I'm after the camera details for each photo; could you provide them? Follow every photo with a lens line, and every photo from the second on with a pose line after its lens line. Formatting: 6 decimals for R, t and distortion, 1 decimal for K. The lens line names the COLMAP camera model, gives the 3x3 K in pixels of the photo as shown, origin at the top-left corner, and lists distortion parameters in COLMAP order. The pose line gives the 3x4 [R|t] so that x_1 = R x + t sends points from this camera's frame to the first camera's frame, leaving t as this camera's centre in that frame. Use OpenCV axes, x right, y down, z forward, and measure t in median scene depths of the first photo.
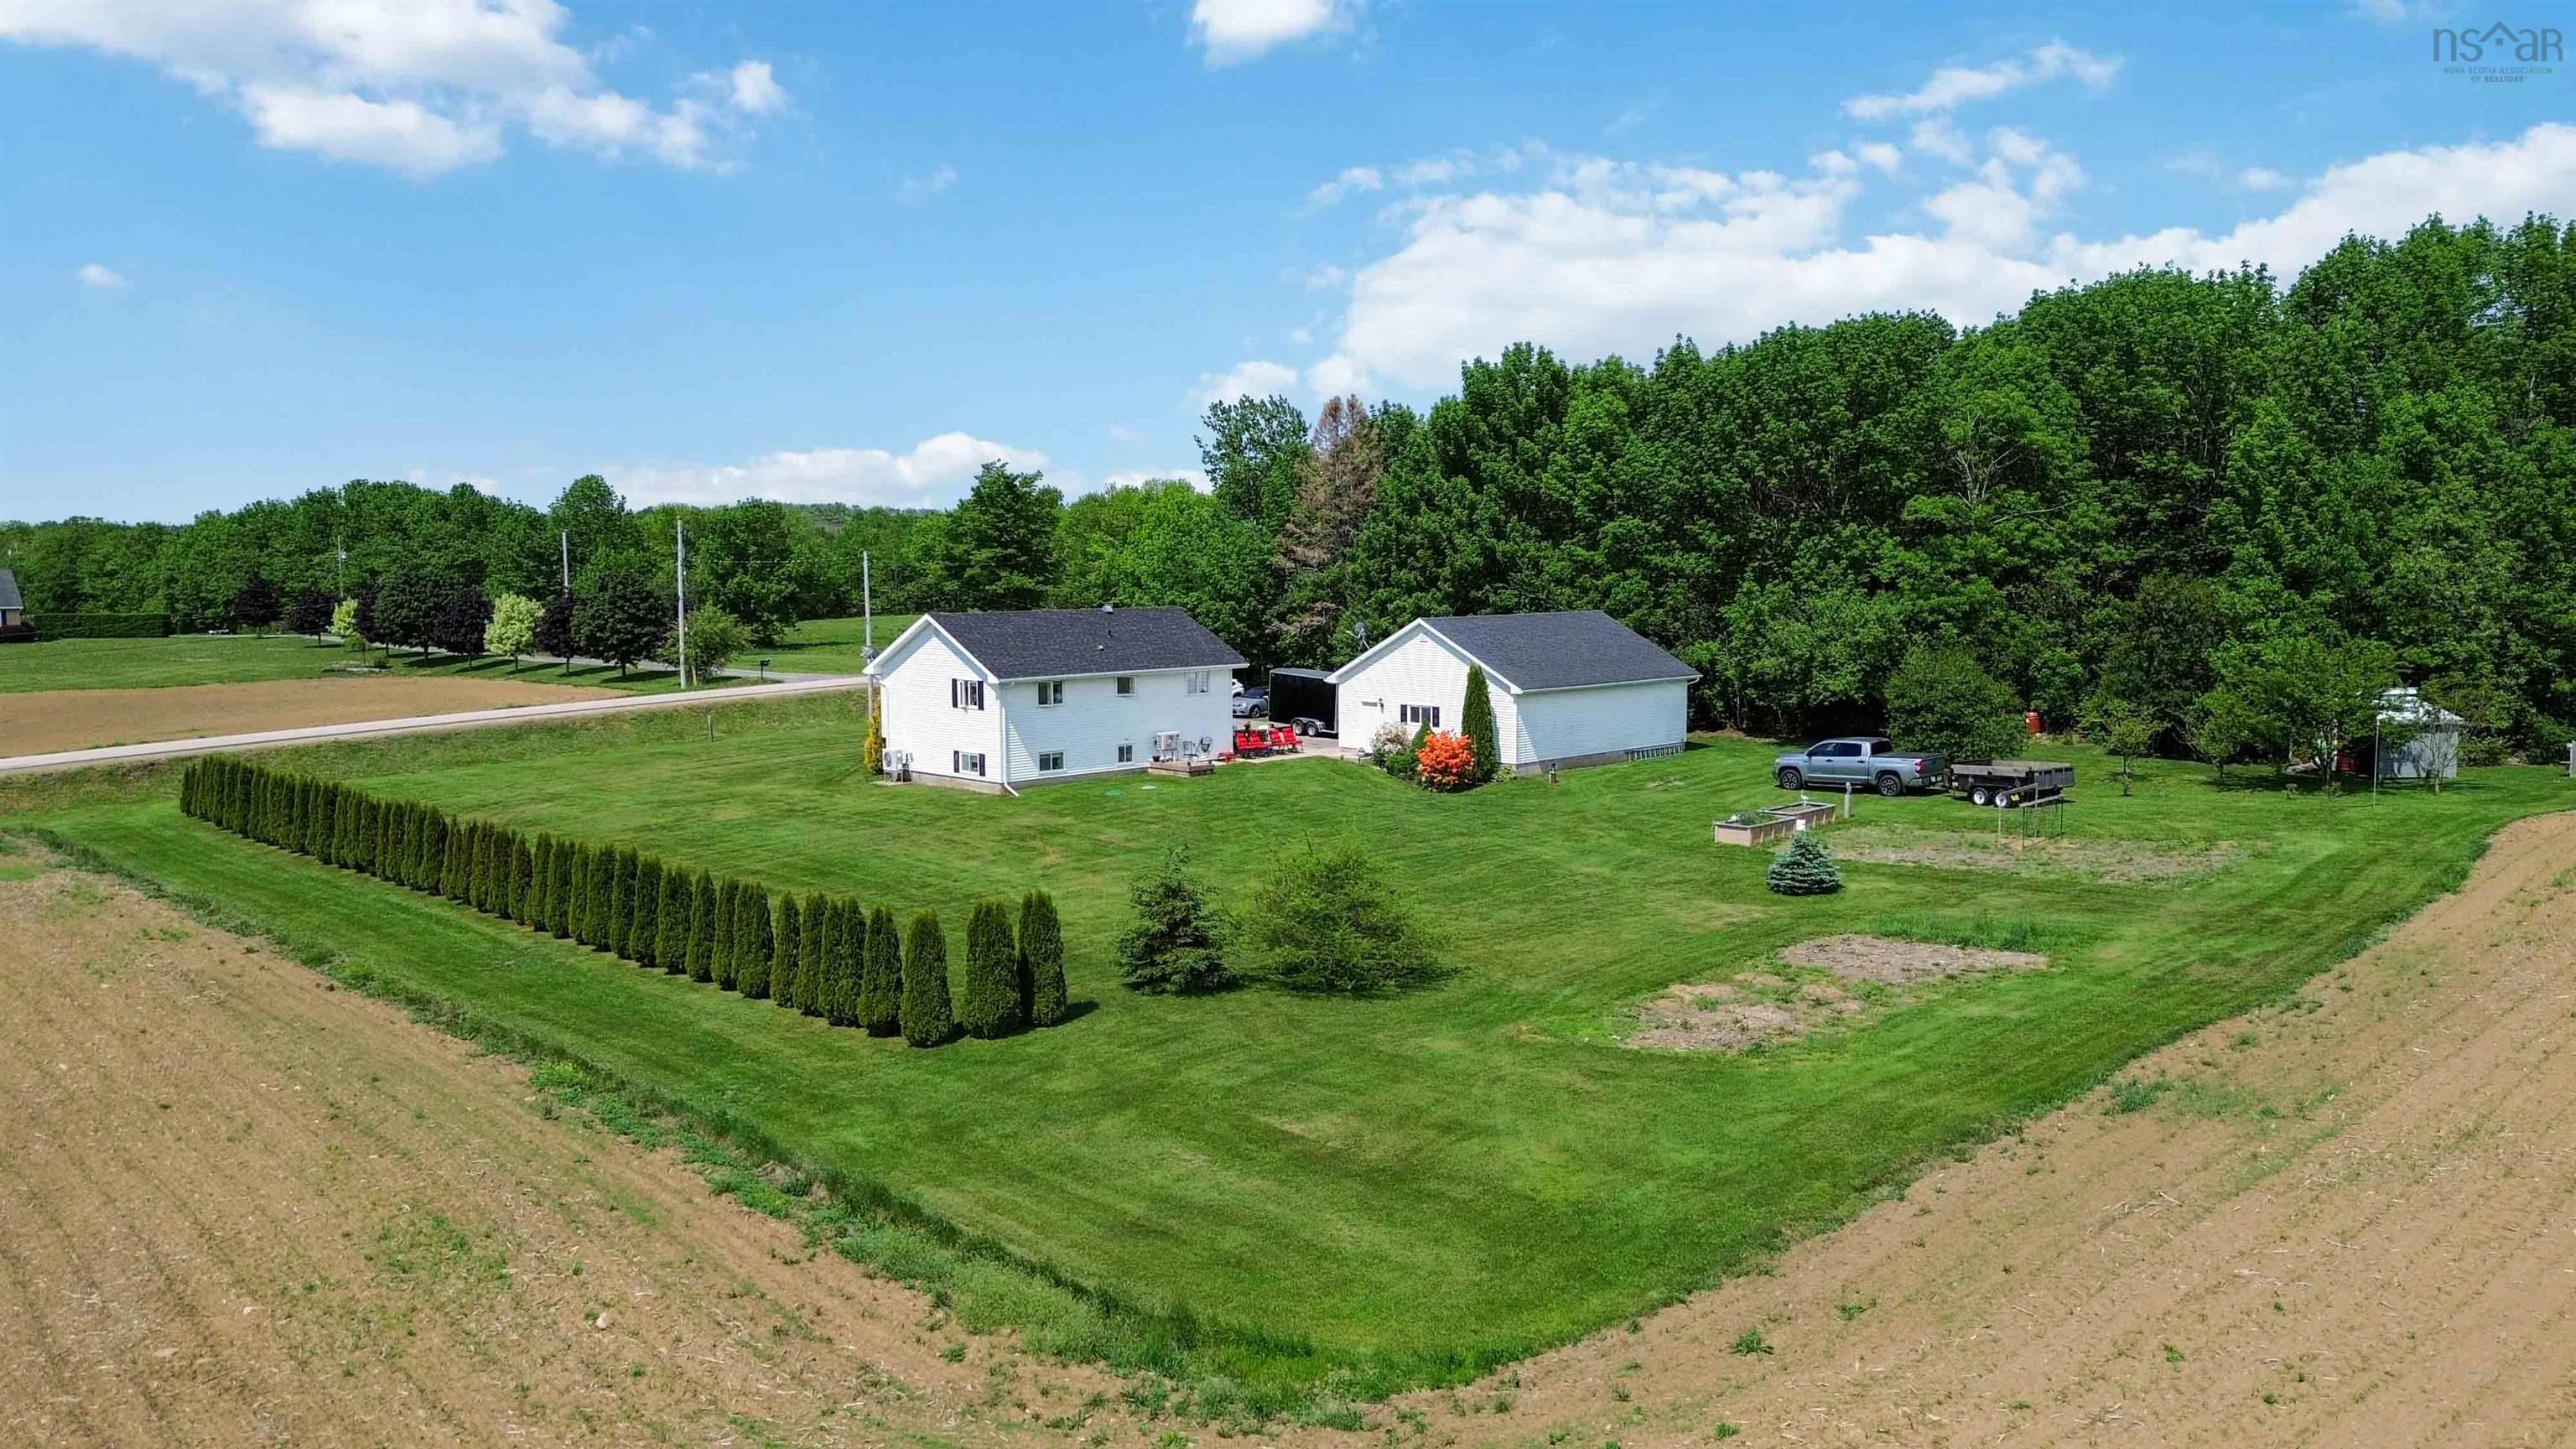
lens RADIAL K [[1772.1, 0, 1288.0], [0, 1772.1, 724.5], [0, 0, 1]] dist [0.163921, -0.291344]
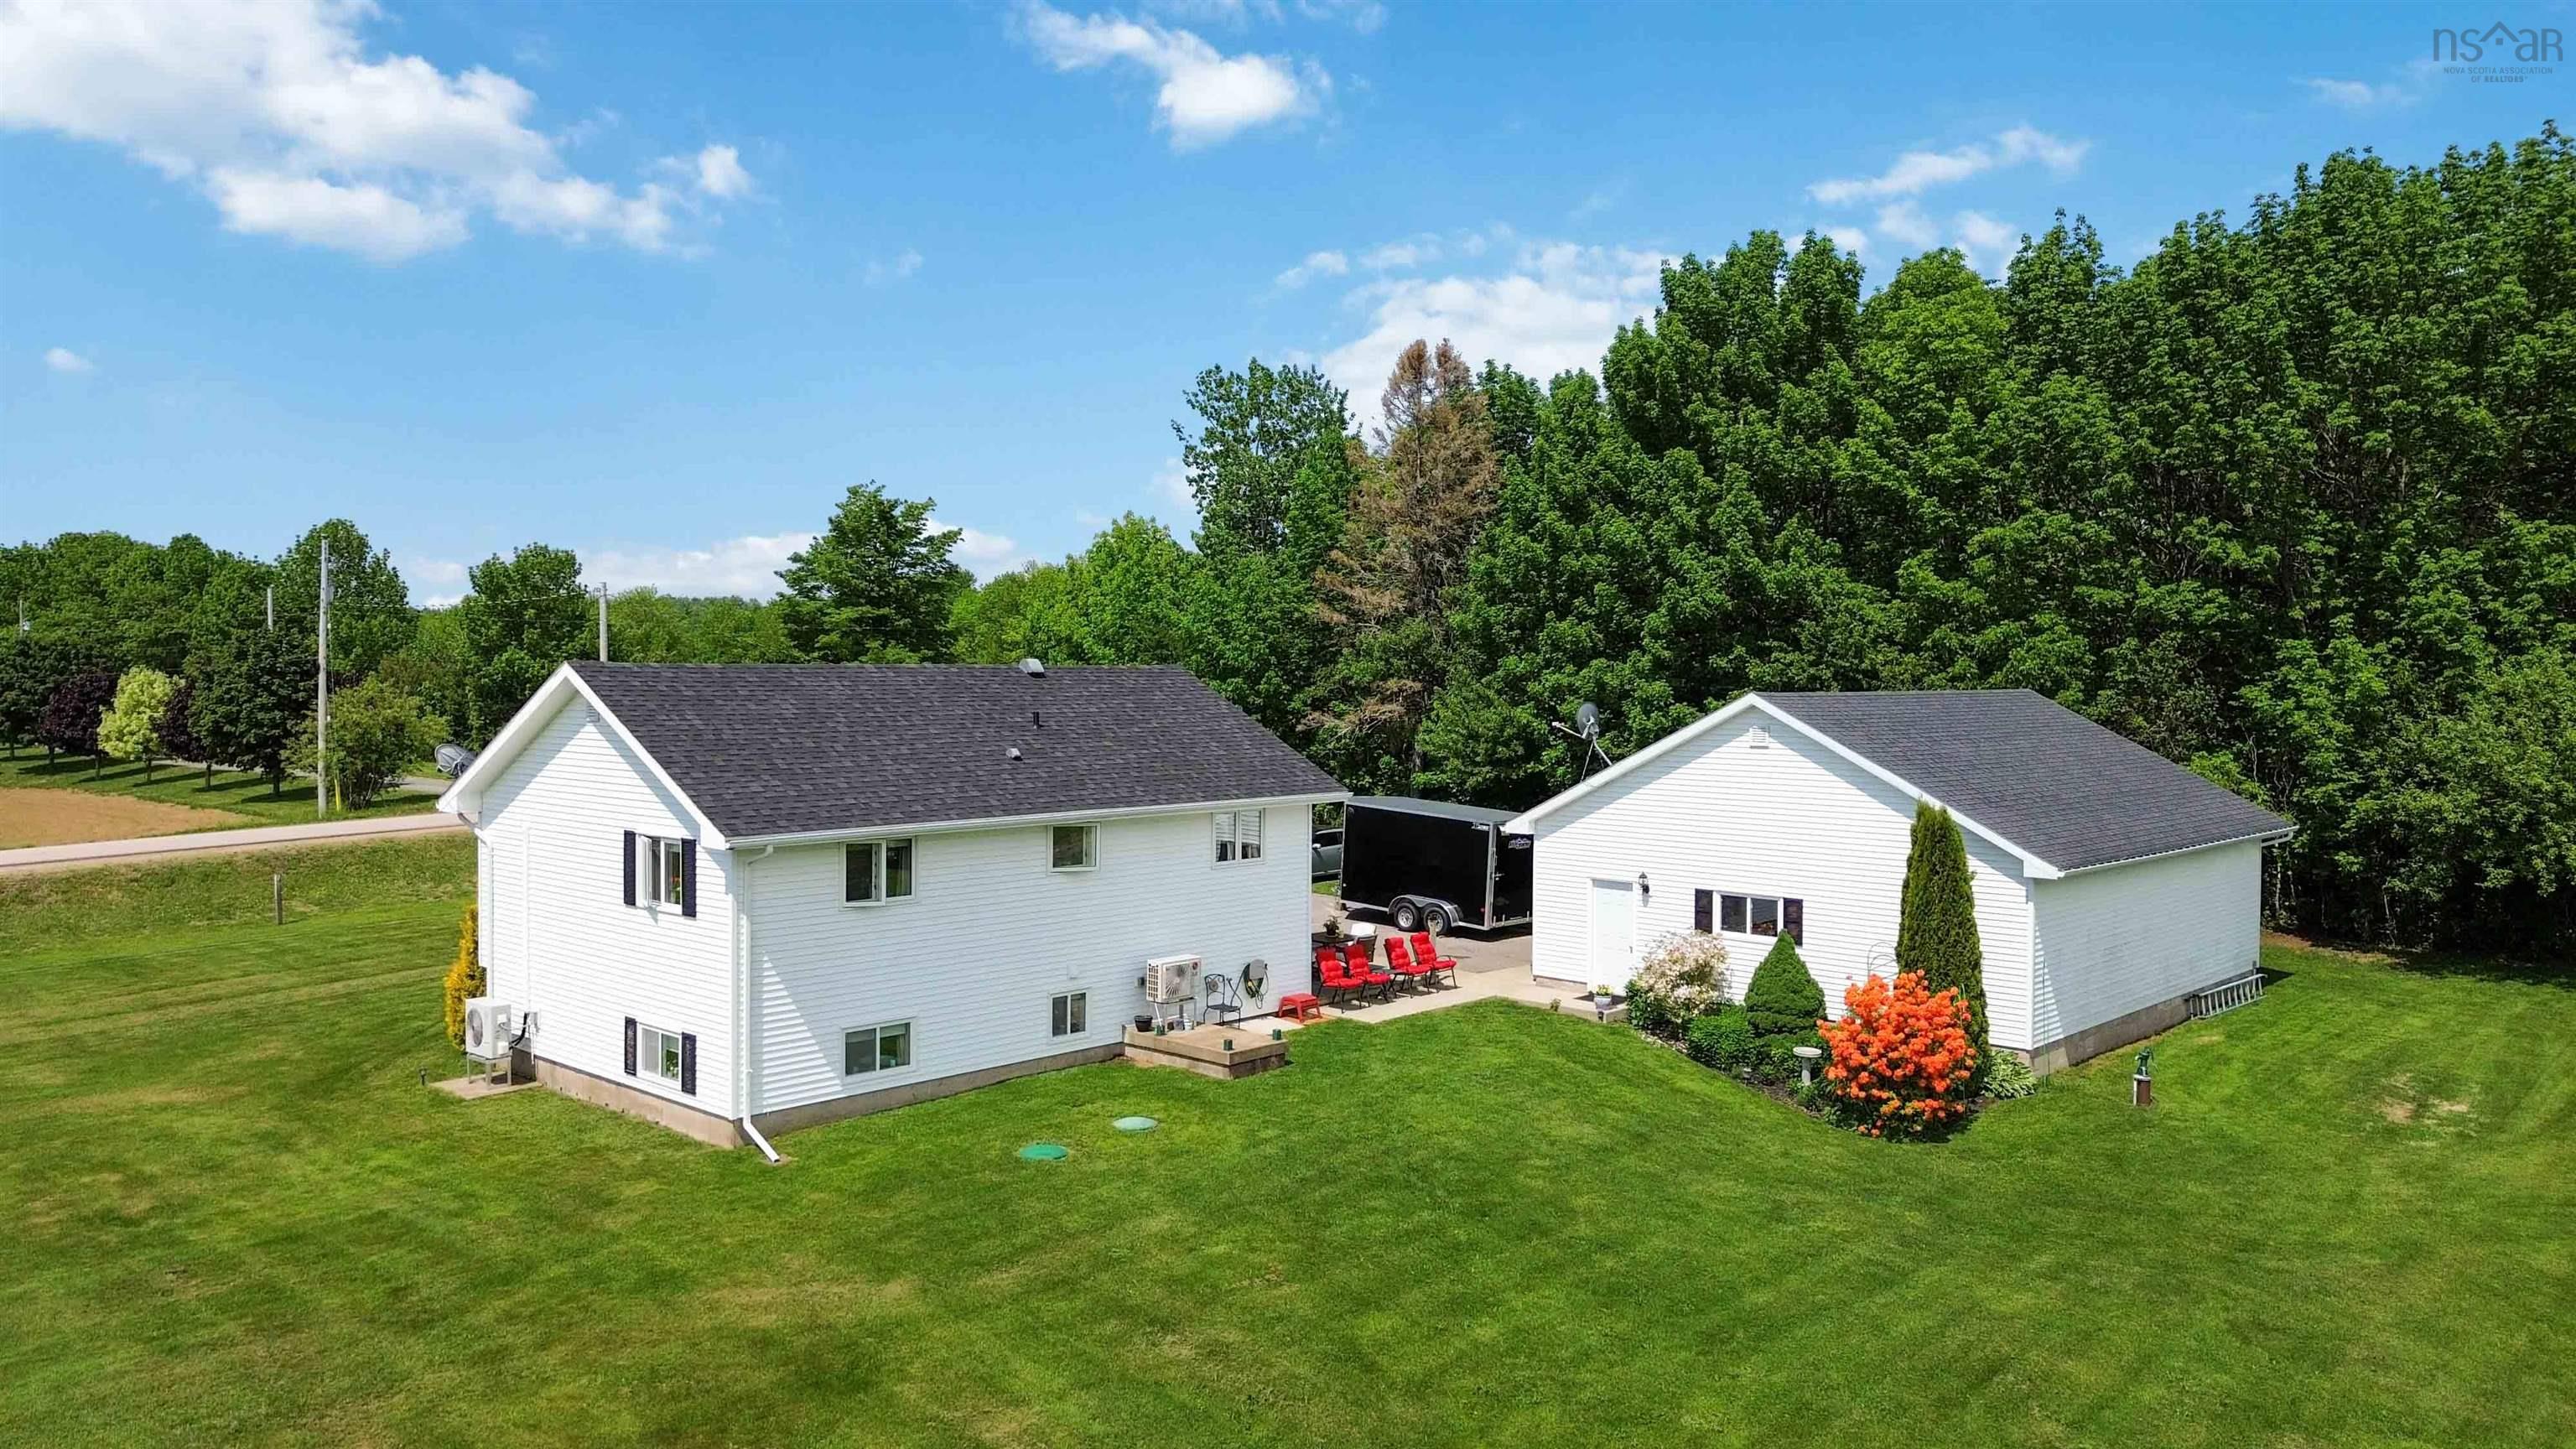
lens RADIAL K [[1772.1, 0, 1288.0], [0, 1772.1, 724.5], [0, 0, 1]] dist [0.163921, -0.291344]
pose [[0.998899, 0.010680, 0.045691, -0.049105], [-0.007874, 0.998097, -0.061157, -0.020362], [-0.046257, 0.060730, 0.997082, 0.470894]]
